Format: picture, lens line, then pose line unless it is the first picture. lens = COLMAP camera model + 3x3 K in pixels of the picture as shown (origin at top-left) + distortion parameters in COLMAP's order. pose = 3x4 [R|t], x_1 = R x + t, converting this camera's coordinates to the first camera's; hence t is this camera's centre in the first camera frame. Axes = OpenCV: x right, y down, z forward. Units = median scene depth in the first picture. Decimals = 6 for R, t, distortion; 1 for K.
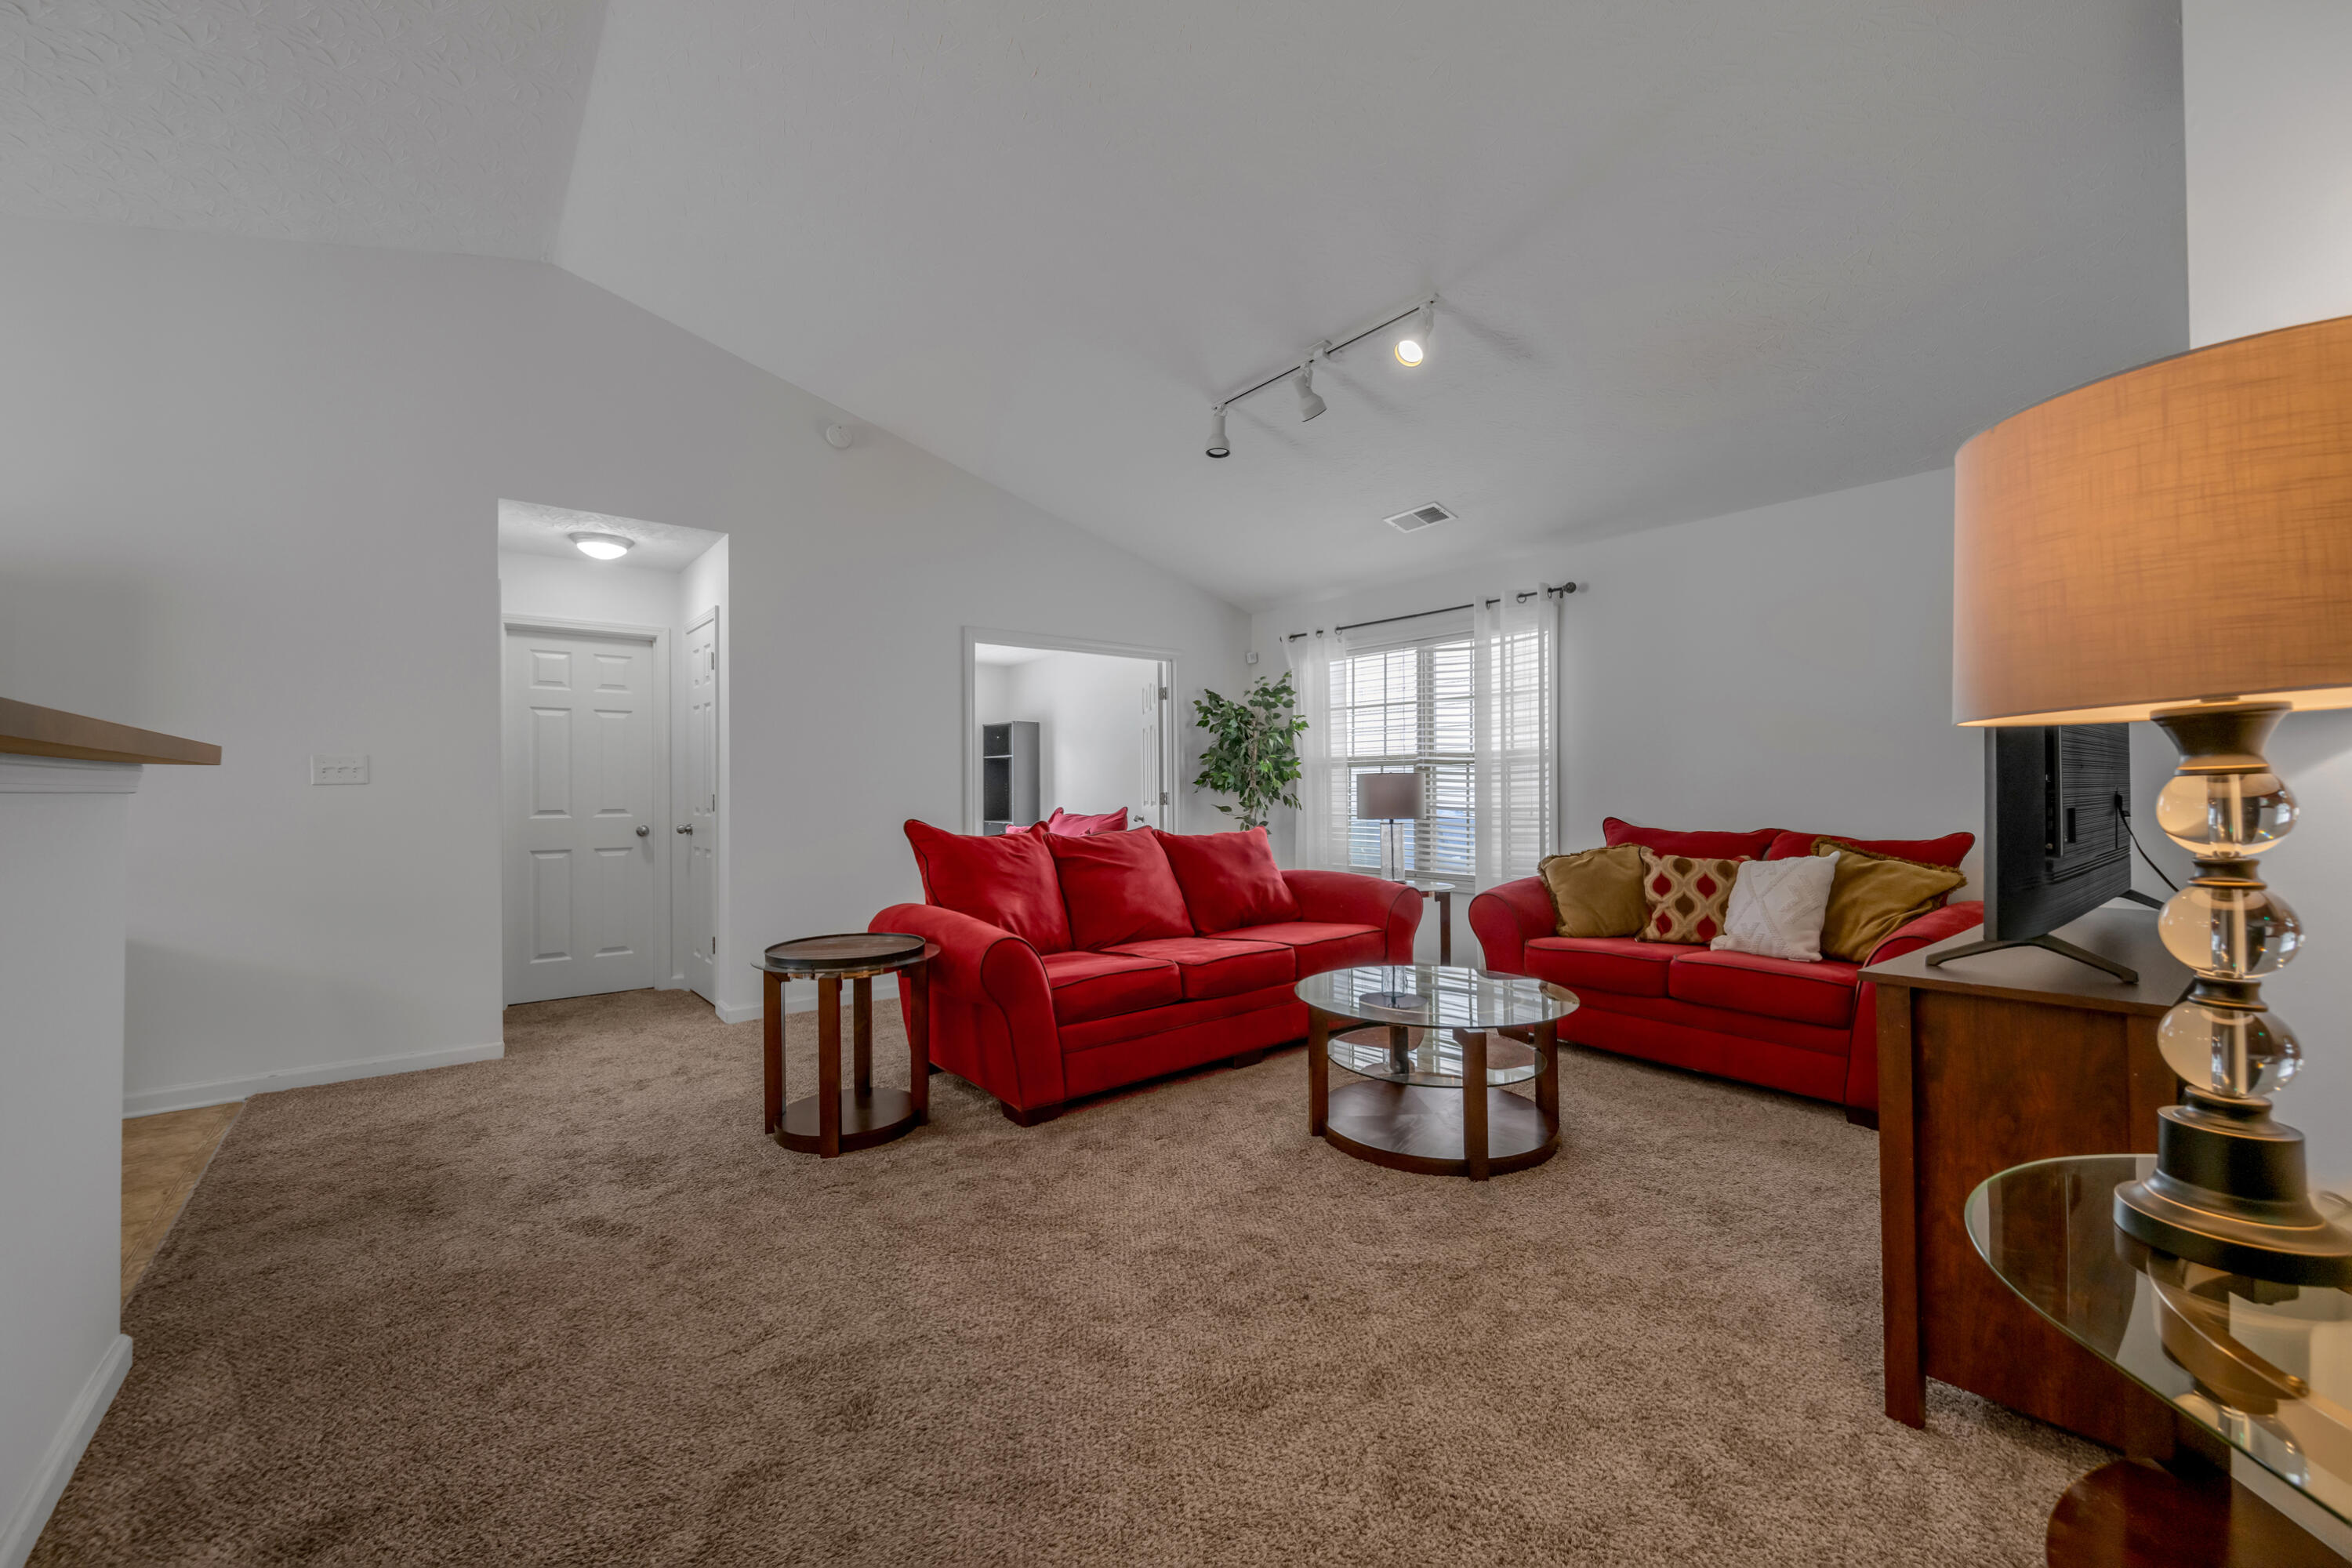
lens RADIAL K [[936.9, 0, 1176.0], [0, 936.9, 784.0], [0, 0, 1]] dist [-0.001426, -0.000277]
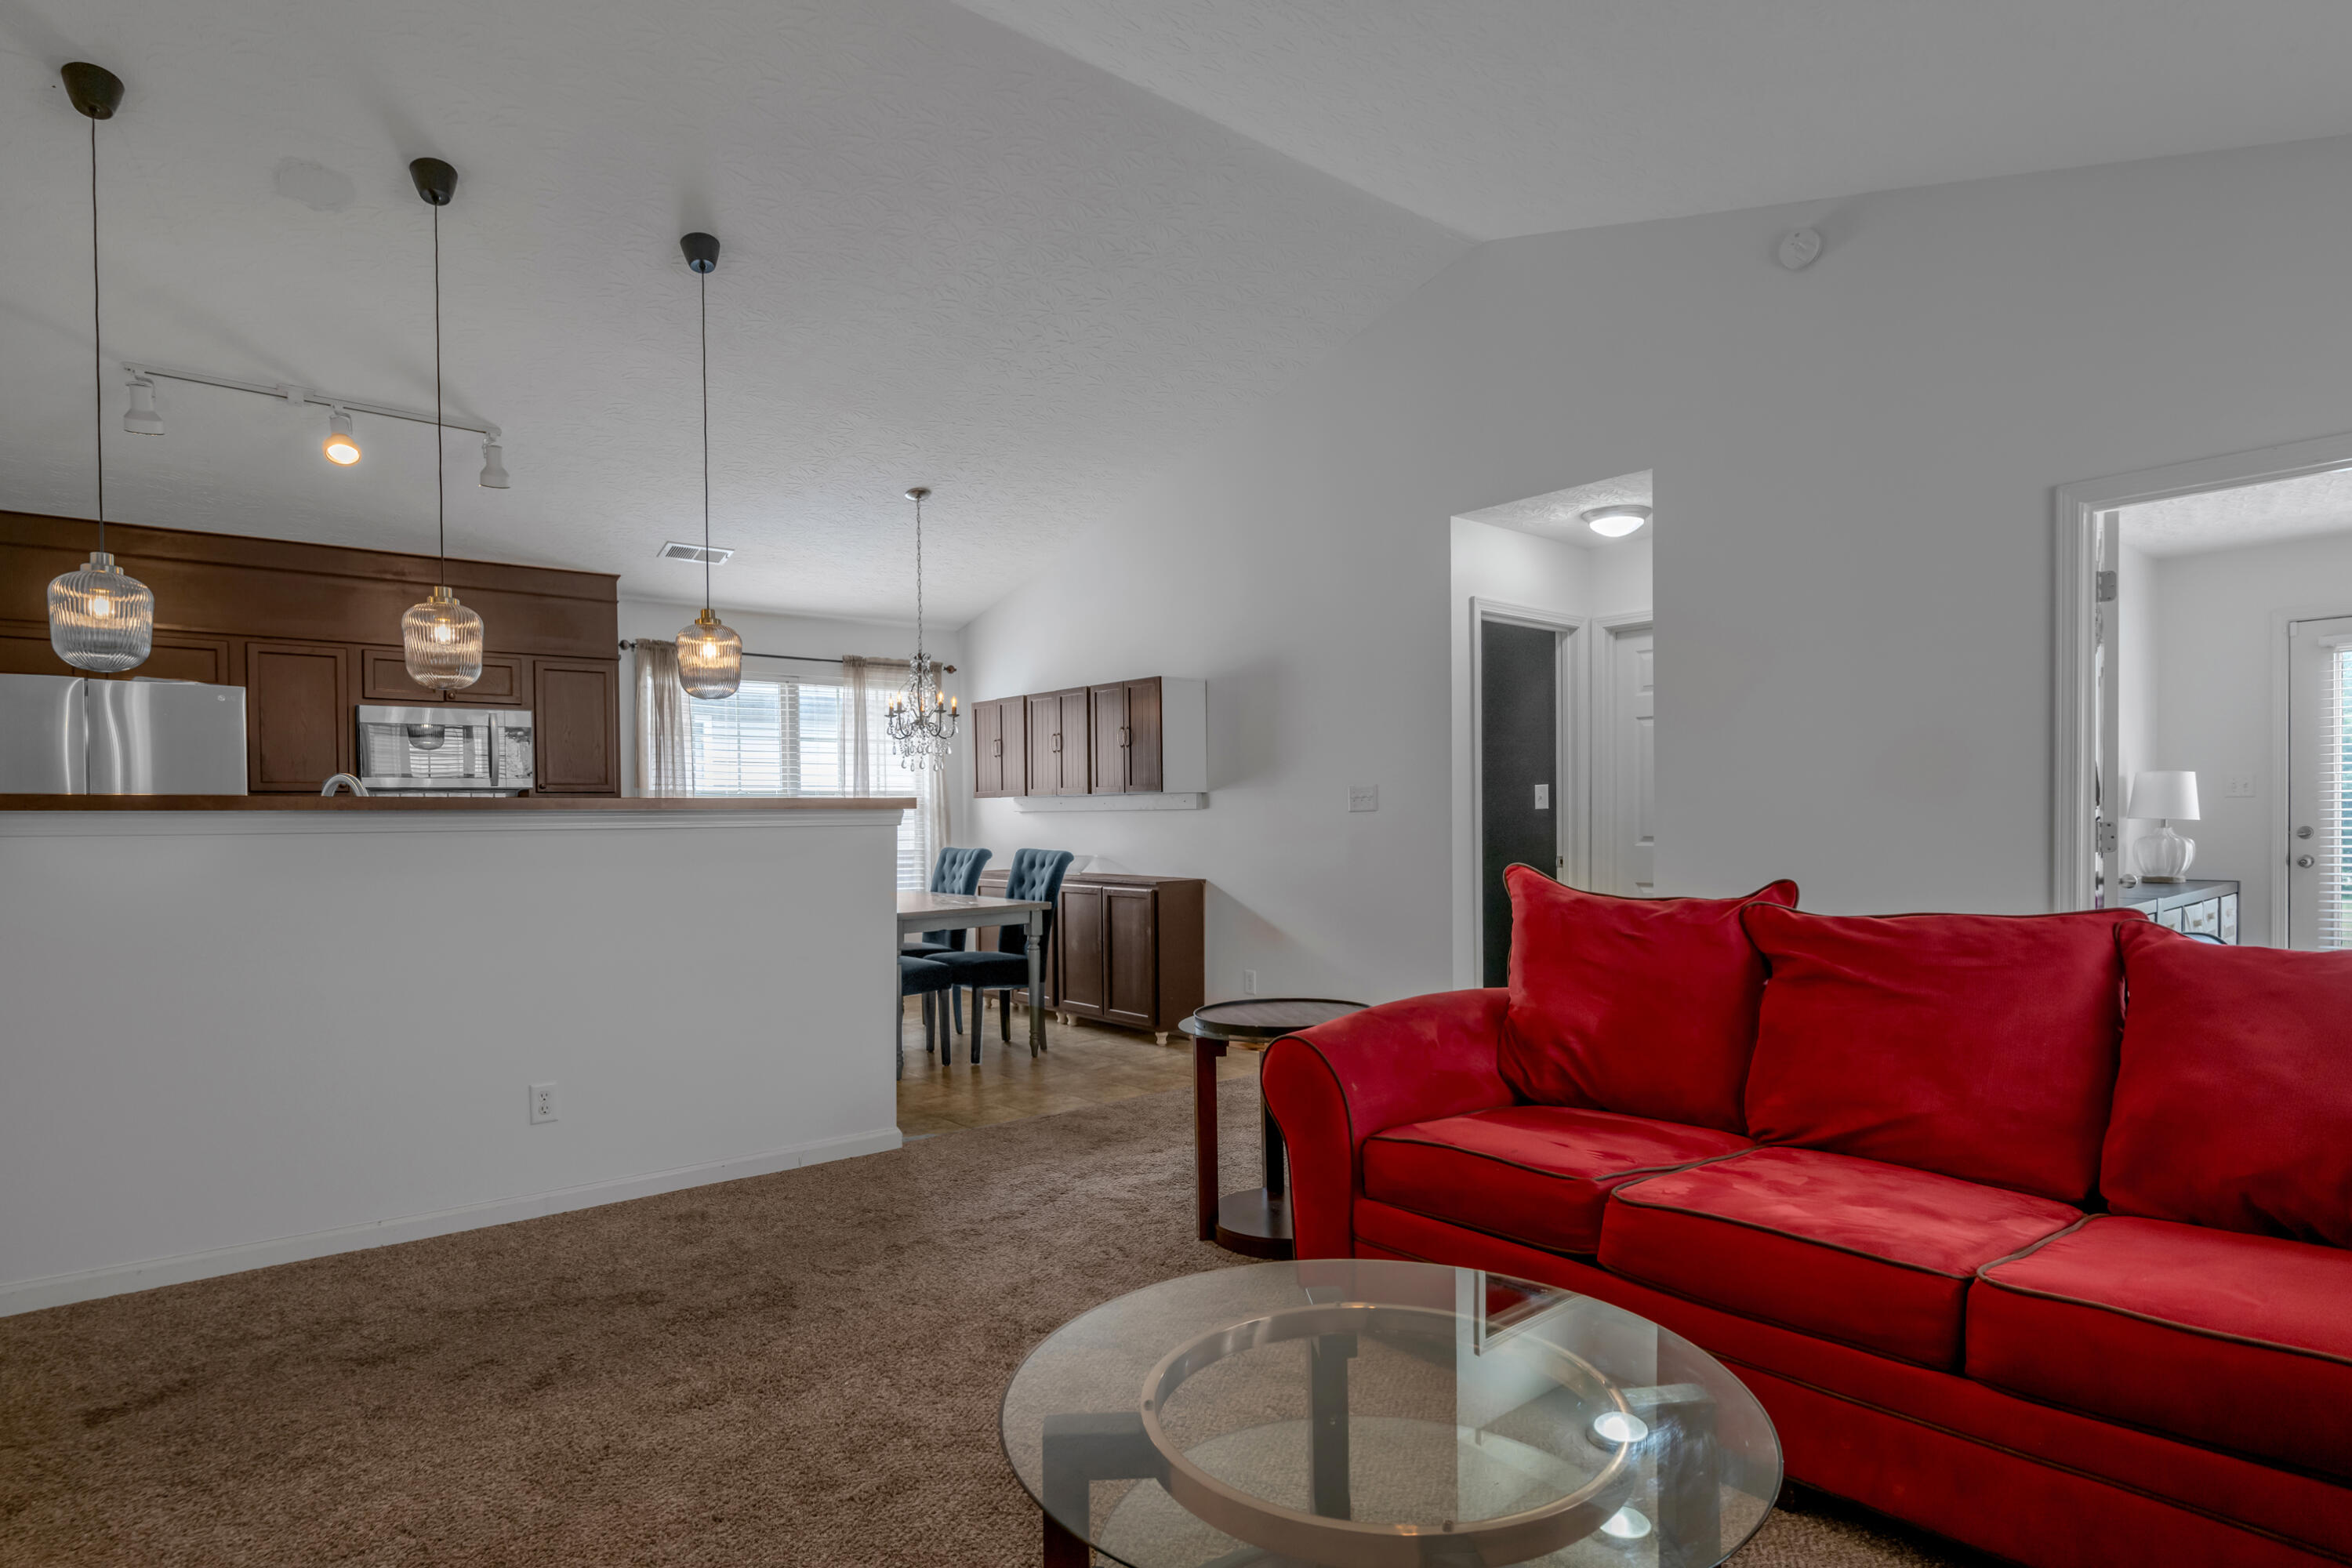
lens RADIAL K [[1276.4, 0, 1209.4], [0, 1276.4, 828.2], [0, 0, 1]] dist [-0.002747, -0.000501]
pose [[0.021418, 0.016020, -0.999642, 0.946449], [0.012610, 0.999788, 0.016292, -0.006940], [0.999691, -0.012955, 0.021212, 1.134350]]
